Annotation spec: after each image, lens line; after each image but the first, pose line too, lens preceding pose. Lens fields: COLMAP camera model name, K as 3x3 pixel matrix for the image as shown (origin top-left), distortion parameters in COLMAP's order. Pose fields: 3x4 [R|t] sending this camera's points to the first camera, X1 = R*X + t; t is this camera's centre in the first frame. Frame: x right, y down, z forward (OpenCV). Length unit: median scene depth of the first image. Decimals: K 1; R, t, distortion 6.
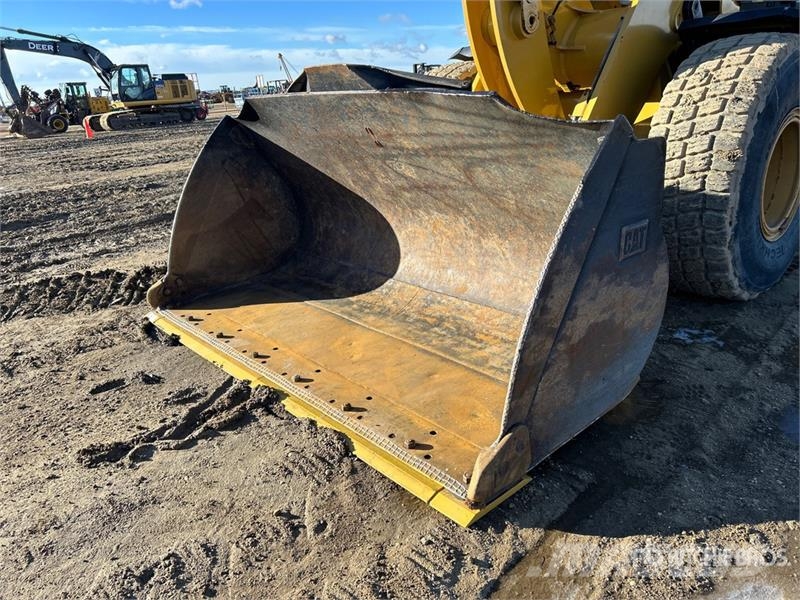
lens RADIAL K [[589.1, 0, 416.3], [0, 589.1, 300.2], [0, 0, 1]] dist [0.076921, -0.115917]
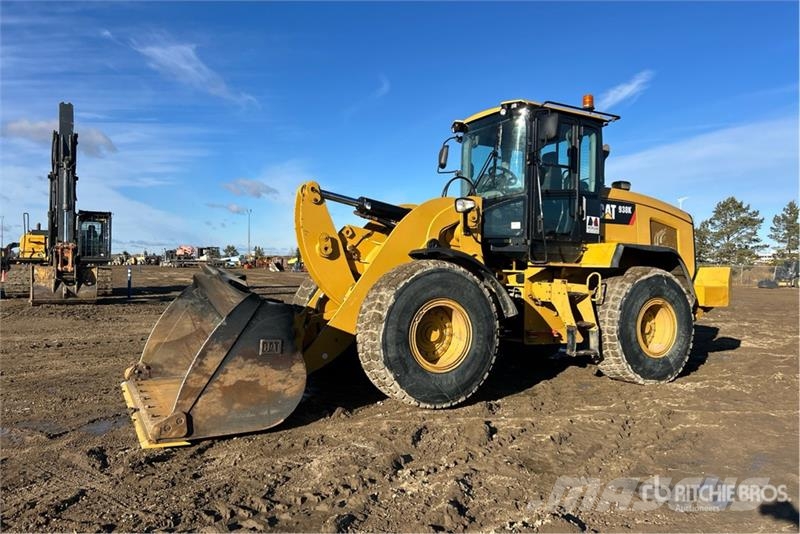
lens RADIAL K [[592.1, 0, 400.0], [0, 592.1, 267.0], [0, 0, 1]] dist [0.122532, -0.169420]
pose [[0.961997, 0.077910, -0.261710, 1.164568], [-0.164307, 0.930662, -0.326910, 0.229177], [0.218094, 0.357488, 0.908095, -0.872642]]
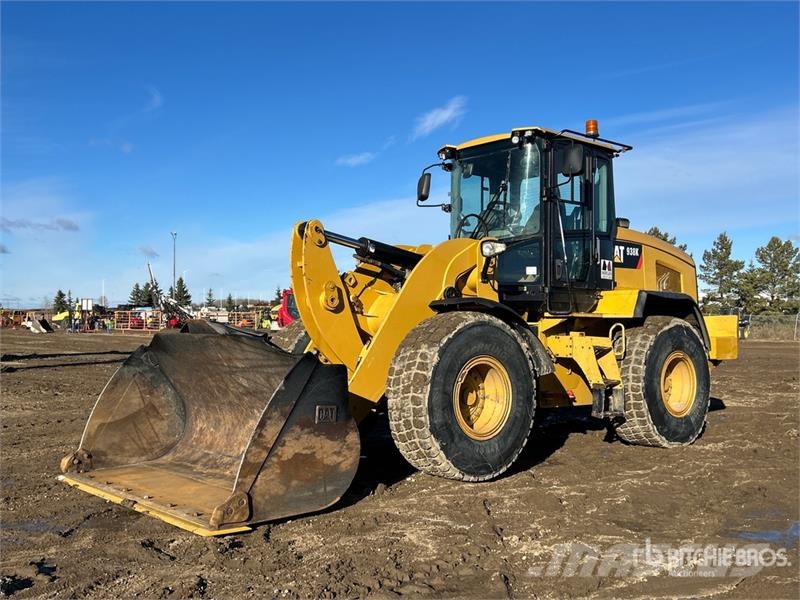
lens RADIAL K [[831.6, 0, 388.8], [0, 831.6, 313.0], [0, 0, 1]] dist [0.200155, -0.437667]
pose [[0.996596, 0.061186, -0.055250, 0.583293], [-0.077085, 0.929221, -0.361395, 0.472853], [0.029228, 0.364424, 0.930774, -1.394611]]
